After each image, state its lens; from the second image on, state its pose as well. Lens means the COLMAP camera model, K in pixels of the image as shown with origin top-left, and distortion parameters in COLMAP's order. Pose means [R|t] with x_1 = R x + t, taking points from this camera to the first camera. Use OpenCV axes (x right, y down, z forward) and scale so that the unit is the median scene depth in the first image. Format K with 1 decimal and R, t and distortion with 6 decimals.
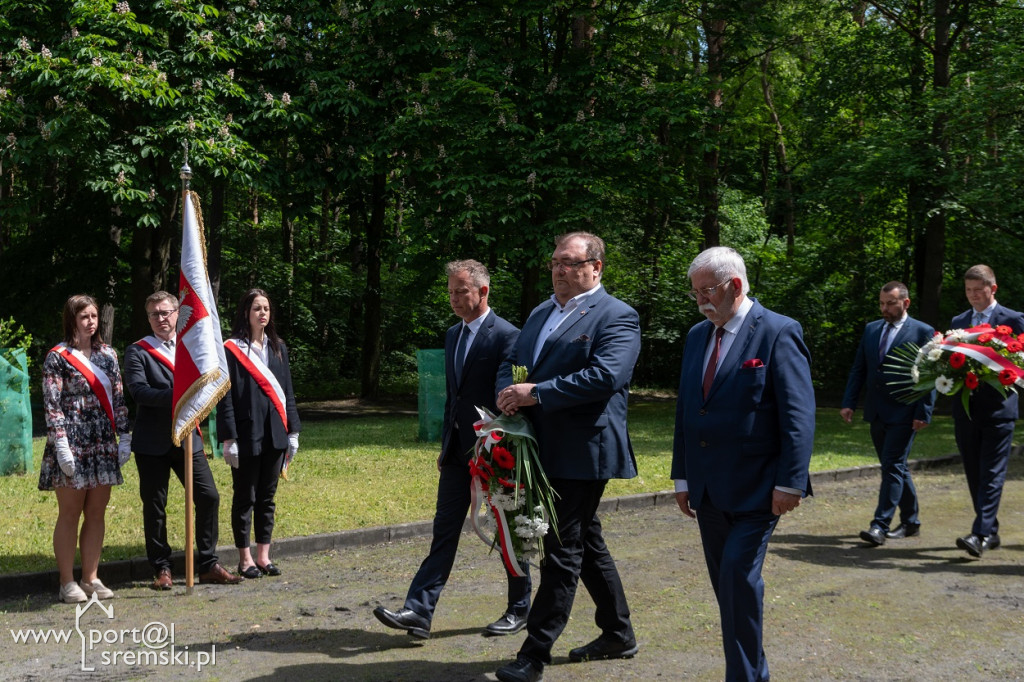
lens RADIAL K [[1339.3, 0, 518.2], [0, 1339.3, 340.5], [0, 0, 1]] dist [-0.068038, 0.000000]
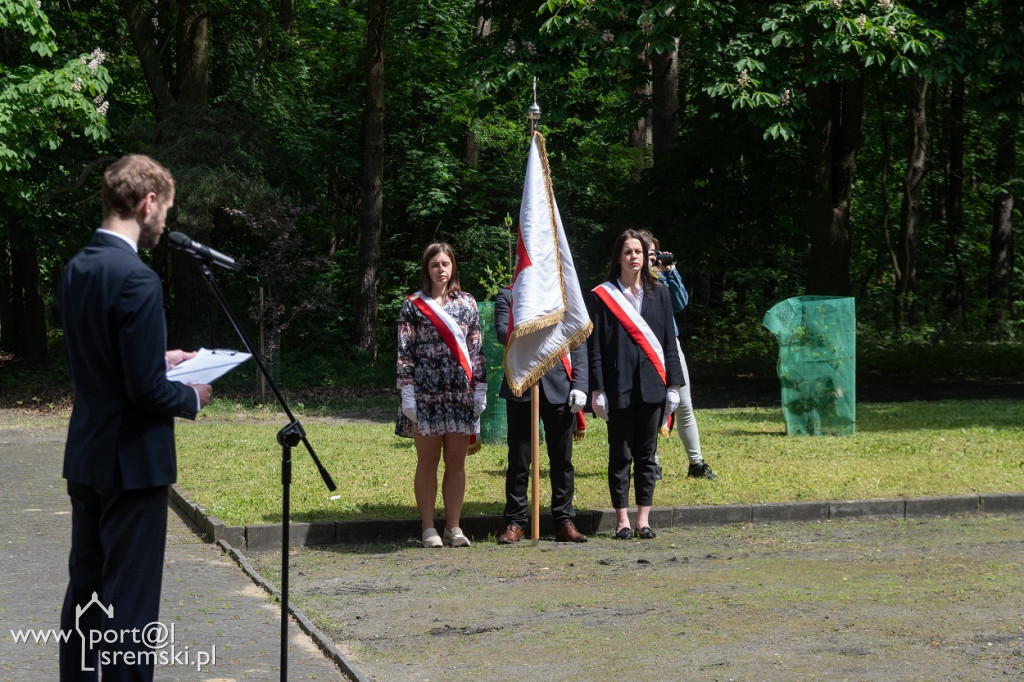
lens RADIAL K [[2143.6, 0, 515.2], [0, 2143.6, 341.1], [0, 0, 1]] dist [0.091326, 0.000000]
pose [[0.868075, -0.002966, -0.496425, 0.477568], [0.014332, 0.999715, 0.019089, 0.008775], [0.496227, -0.023686, 0.867870, -0.335996]]
